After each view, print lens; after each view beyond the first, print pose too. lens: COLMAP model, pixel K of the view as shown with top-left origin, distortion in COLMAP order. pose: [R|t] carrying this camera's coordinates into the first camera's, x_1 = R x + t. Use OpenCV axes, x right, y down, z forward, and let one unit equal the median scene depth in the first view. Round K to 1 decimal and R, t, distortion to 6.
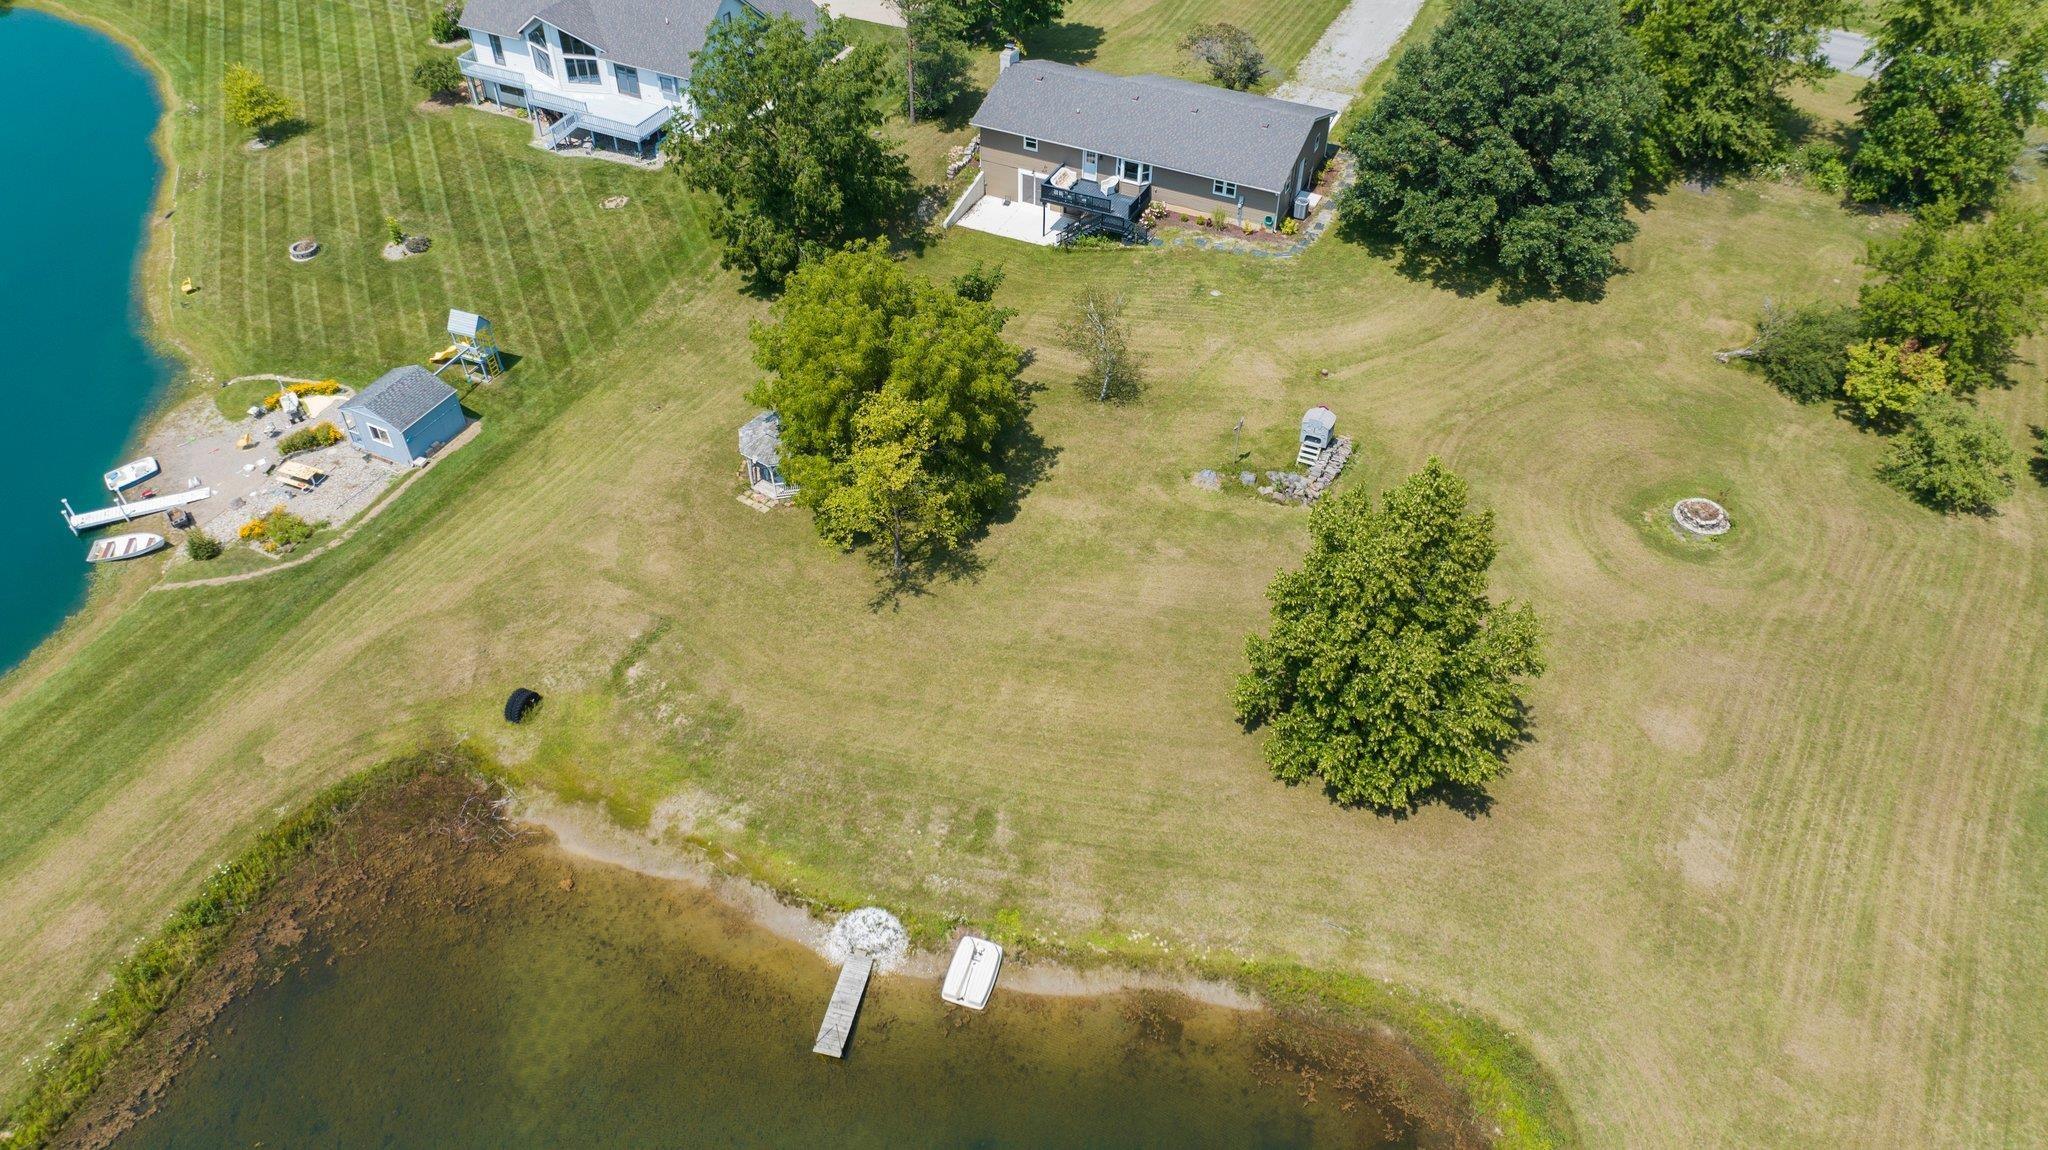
lens RADIAL K [[1468.9, 0, 1024.7], [0, 1468.9, 575.2], [0, 0, 1]] dist [-0.011739, -0.002500]
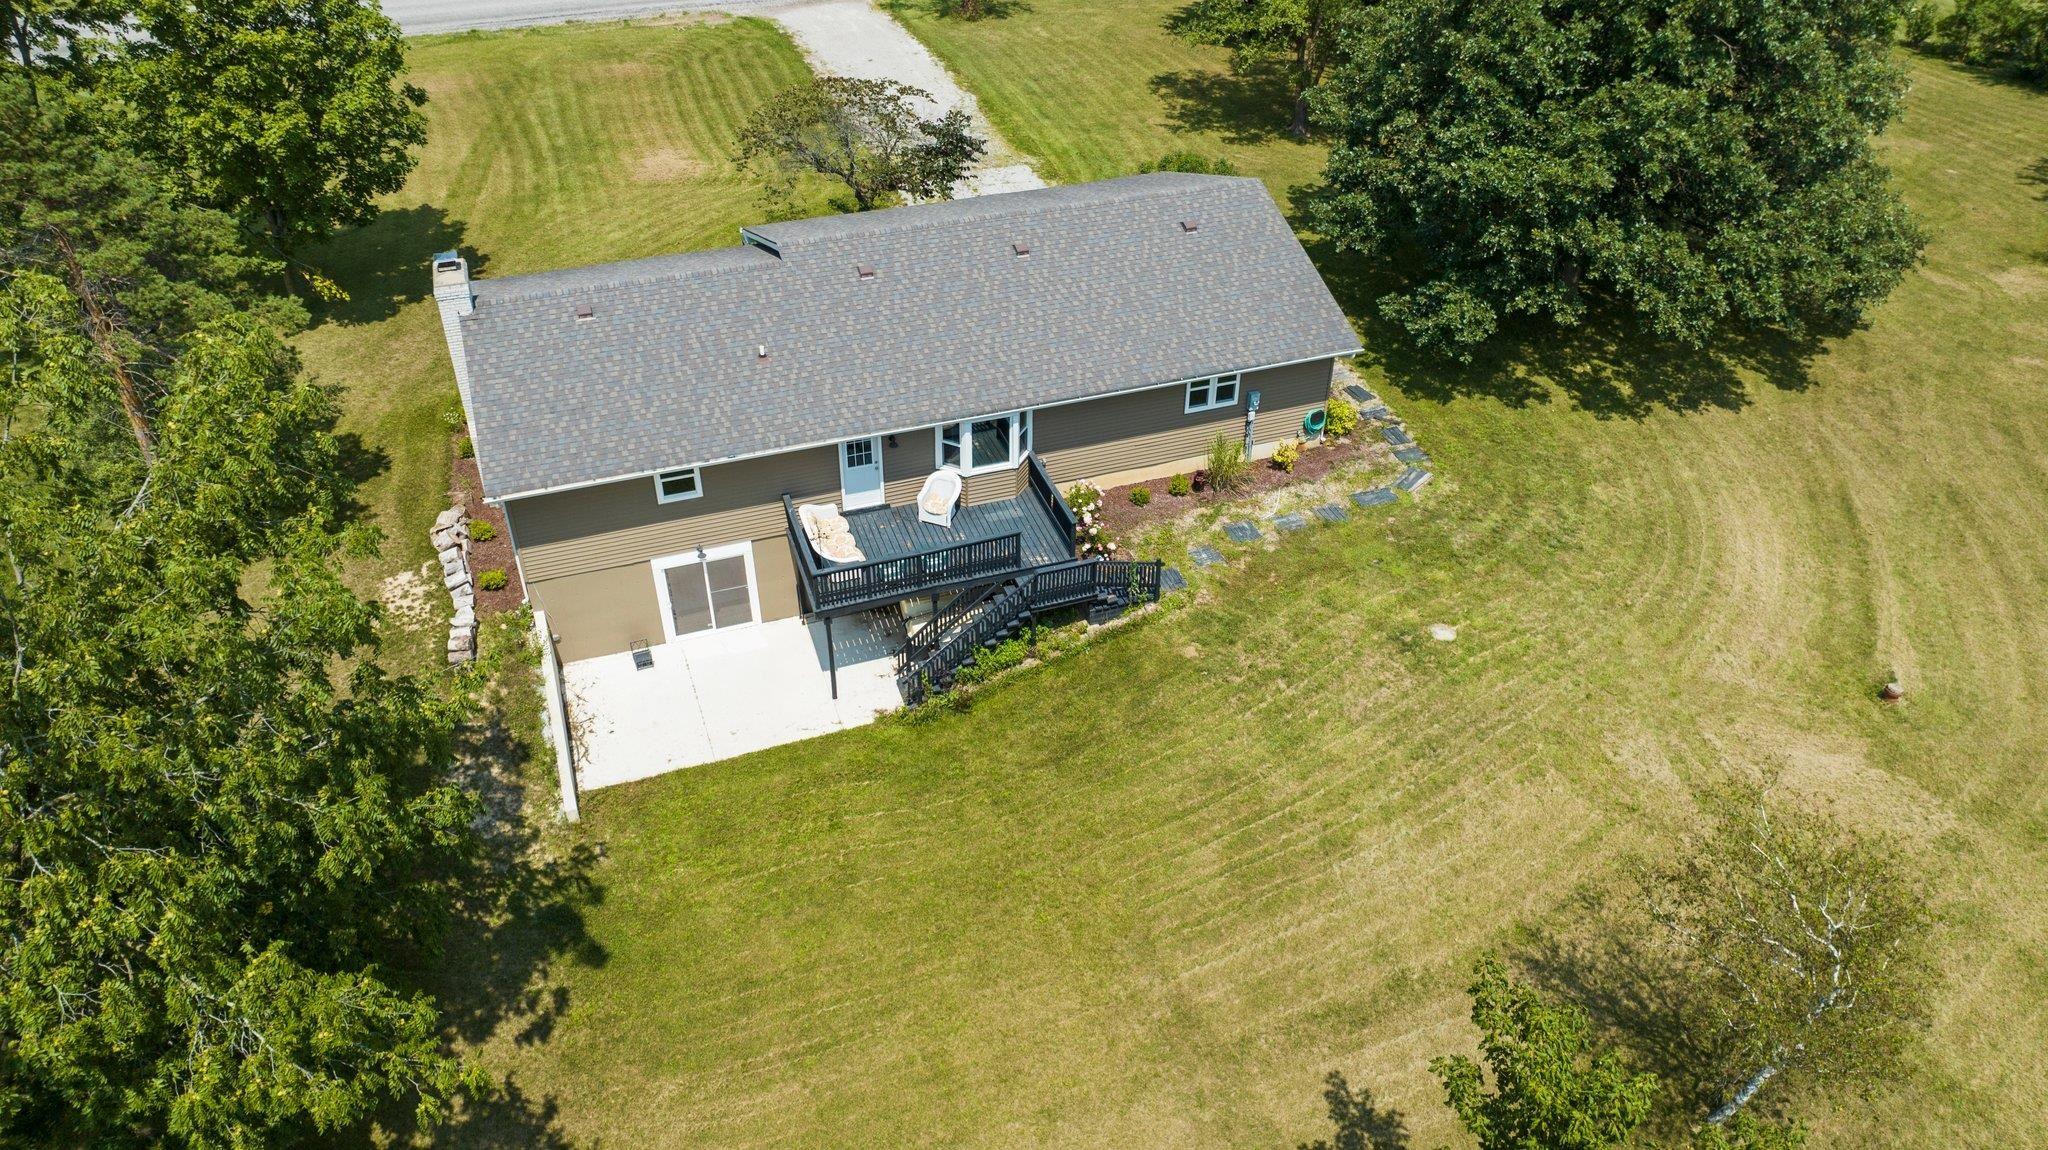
lens RADIAL K [[1468.9, 0, 1066.9], [0, 1468.9, 567.6], [0, 0, 1]] dist [-0.011739, -0.002500]
pose [[0.701838, -0.424320, 0.572168, -0.163175], [0.477074, 0.876471, 0.064798, -0.300490], [-0.528984, 0.227488, 0.817572, 0.790169]]
